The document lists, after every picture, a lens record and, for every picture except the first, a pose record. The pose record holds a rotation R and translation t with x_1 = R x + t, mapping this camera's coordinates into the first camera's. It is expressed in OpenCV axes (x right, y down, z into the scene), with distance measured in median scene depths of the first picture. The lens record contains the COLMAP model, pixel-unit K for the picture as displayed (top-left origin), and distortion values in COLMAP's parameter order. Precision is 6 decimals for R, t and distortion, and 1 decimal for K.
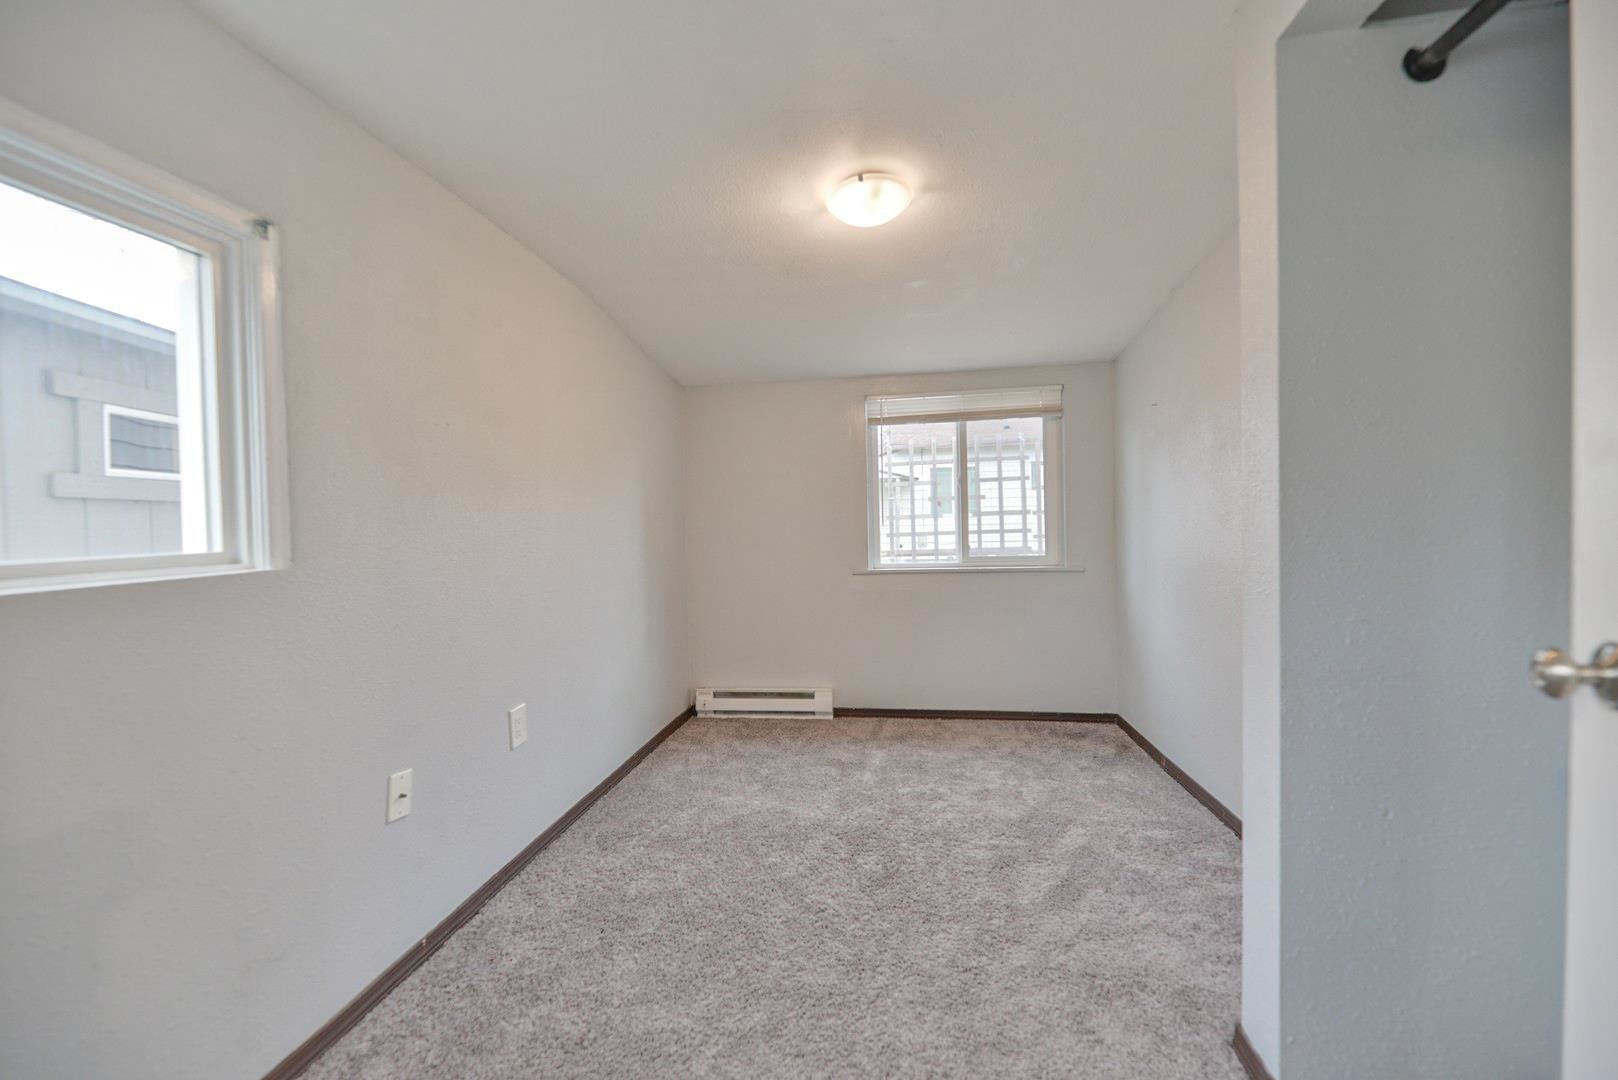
lens RADIAL K [[656.0, 0, 806.7], [0, 656.0, 527.5], [0, 0, 1]] dist [-0.018853, -0.000191]
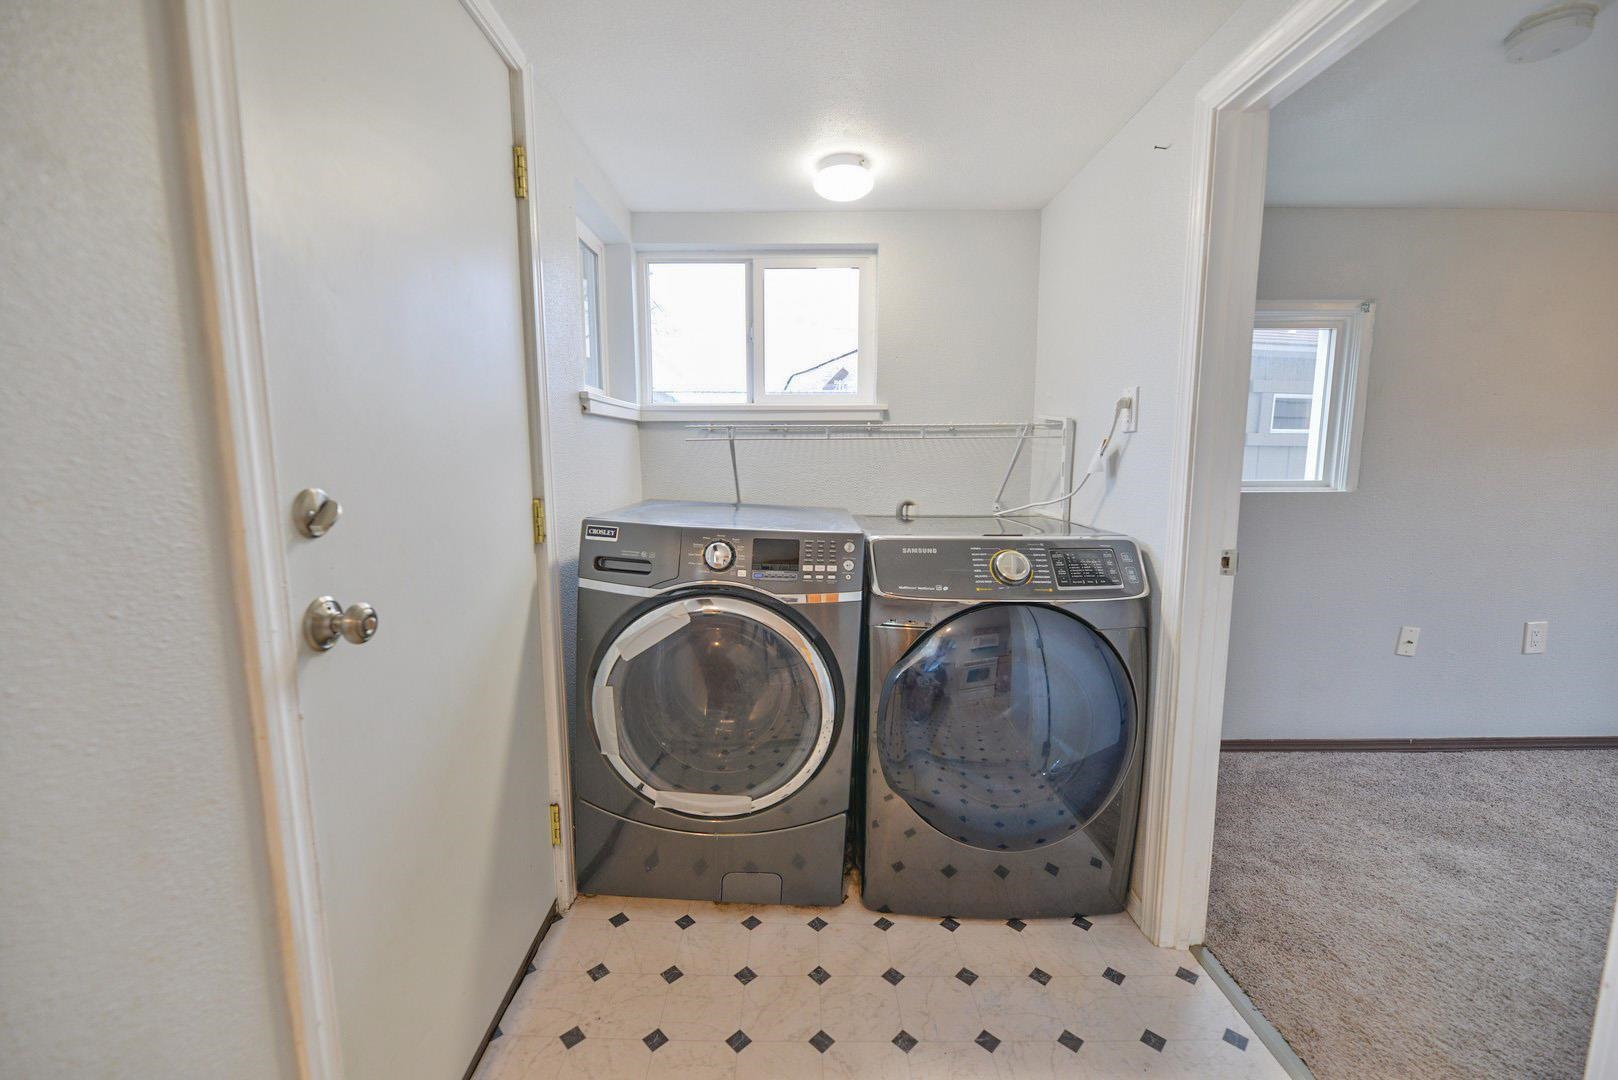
lens RADIAL K [[658.9, 0, 806.7], [0, 658.9, 538.4], [0, 0, 1]] dist [-0.000025, 0.000020]
pose [[0.154736, 0.148055, -0.976799, 0.690337], [-0.023490, 0.988979, 0.146180, -0.036489], [0.987677, 0.000326, 0.156509, -0.713260]]
